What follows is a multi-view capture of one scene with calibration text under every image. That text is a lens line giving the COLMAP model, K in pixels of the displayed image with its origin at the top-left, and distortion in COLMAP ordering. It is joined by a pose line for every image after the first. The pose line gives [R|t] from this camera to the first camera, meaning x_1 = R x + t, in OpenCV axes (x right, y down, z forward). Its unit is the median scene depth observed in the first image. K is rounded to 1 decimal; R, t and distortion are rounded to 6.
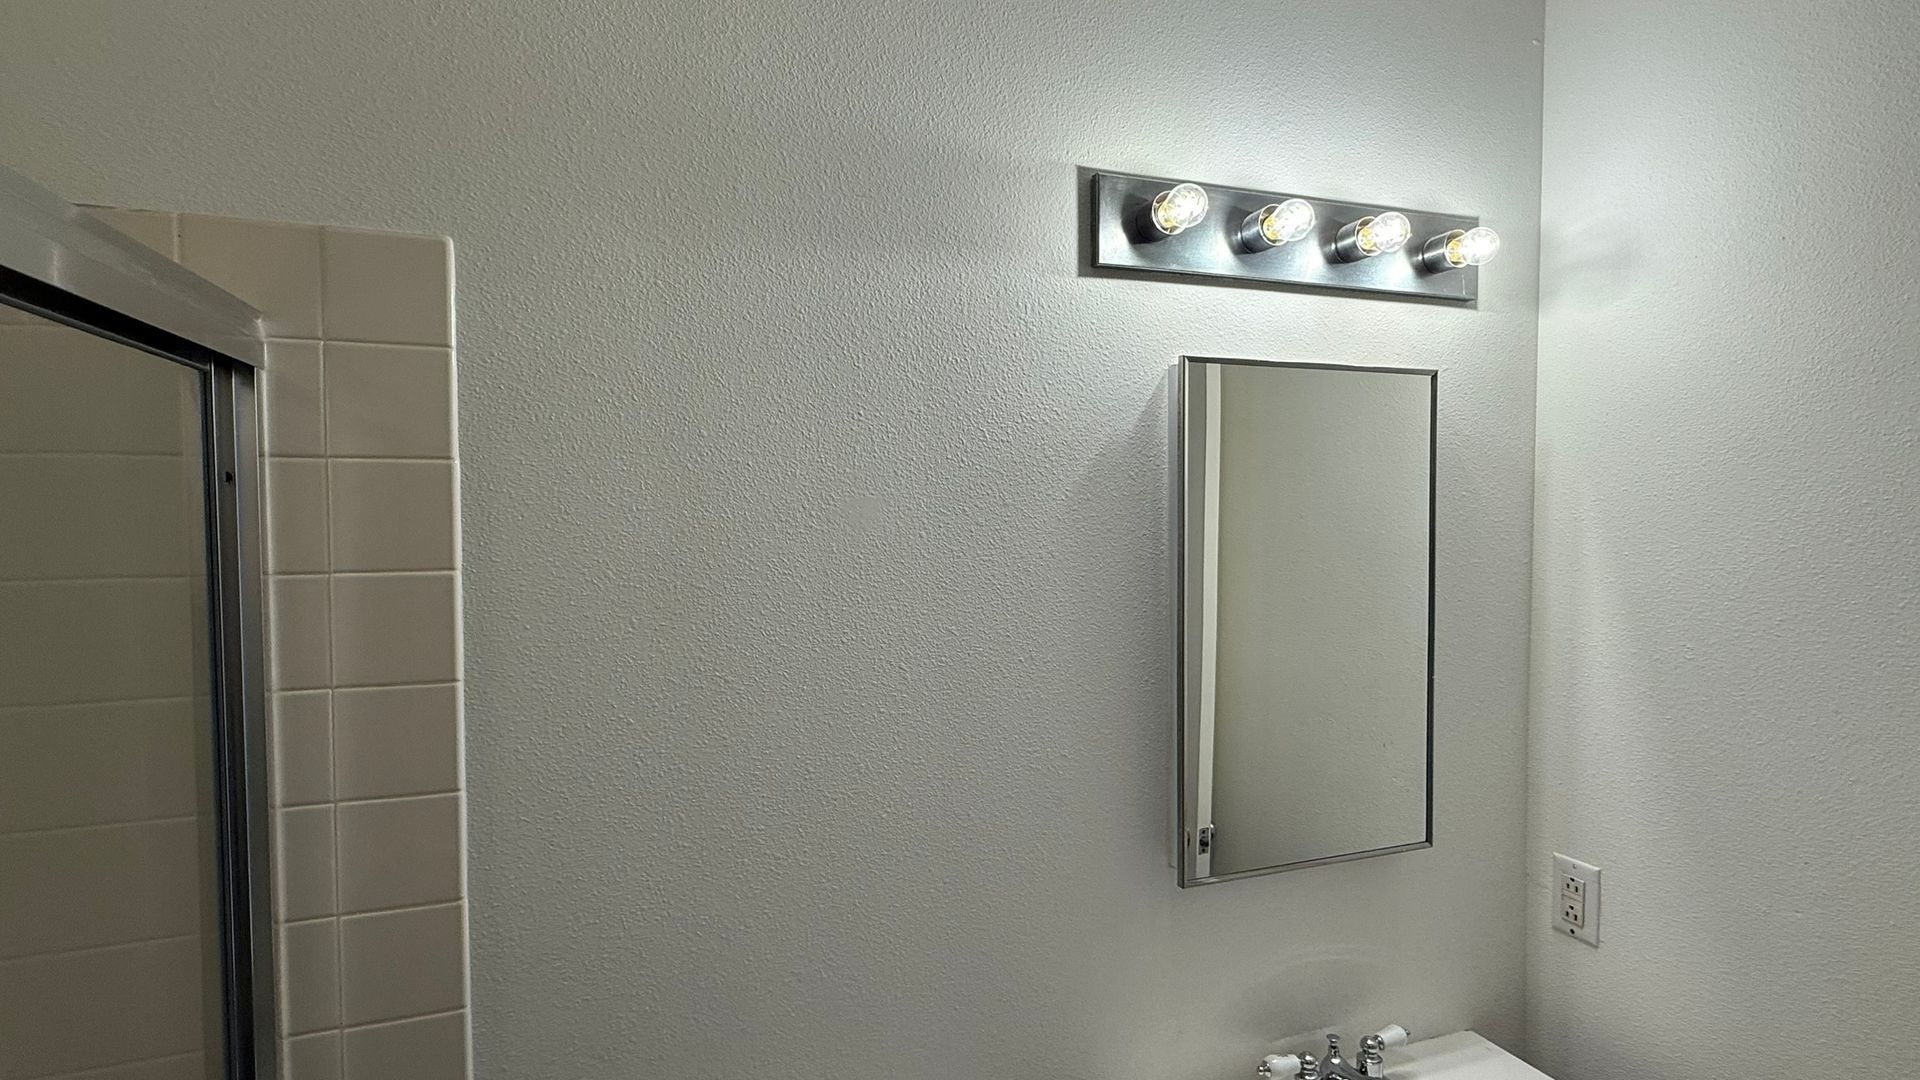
lens RADIAL K [[934.2, 0, 960.0], [0, 934.2, 540.0], [0, 0, 1]] dist [0.000647, 0.000459]
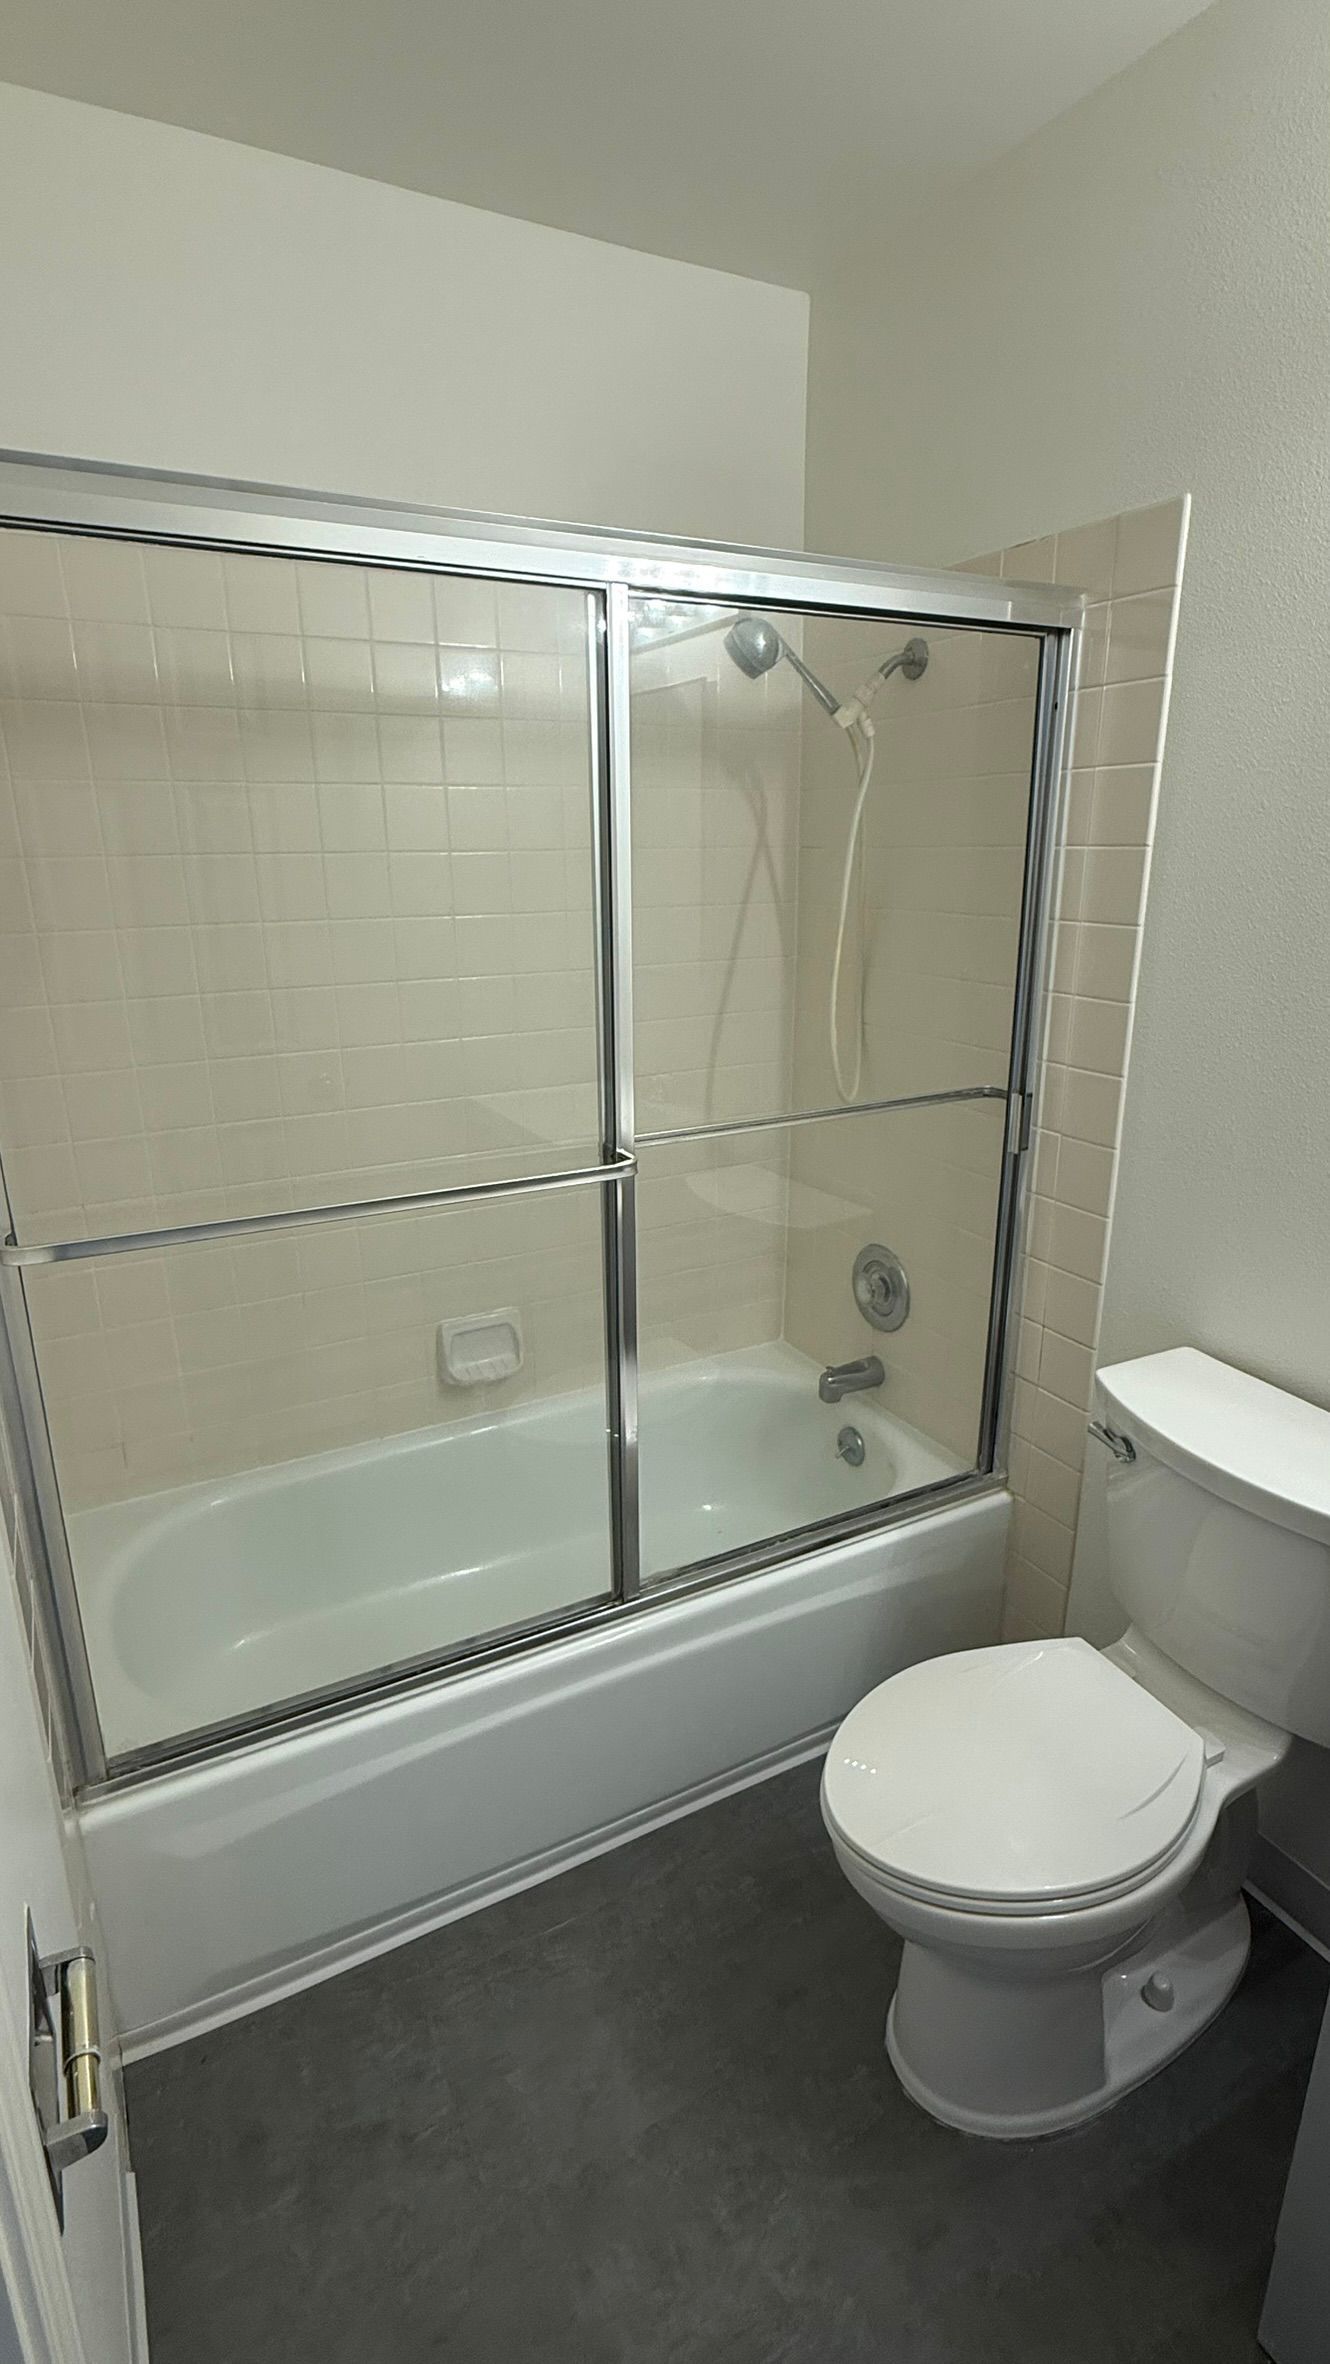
lens RADIAL K [[1150.3, 0, 665.0], [0, 1150.3, 1182.0], [0, 0, 1]] dist [0.000647, 0.000459]
pose [[0.147345, 0.281071, -0.948308, 1.216973], [-0.028683, 0.959584, 0.279956, 0.182339], [0.988669, -0.014050, 0.149452, 0.017109]]
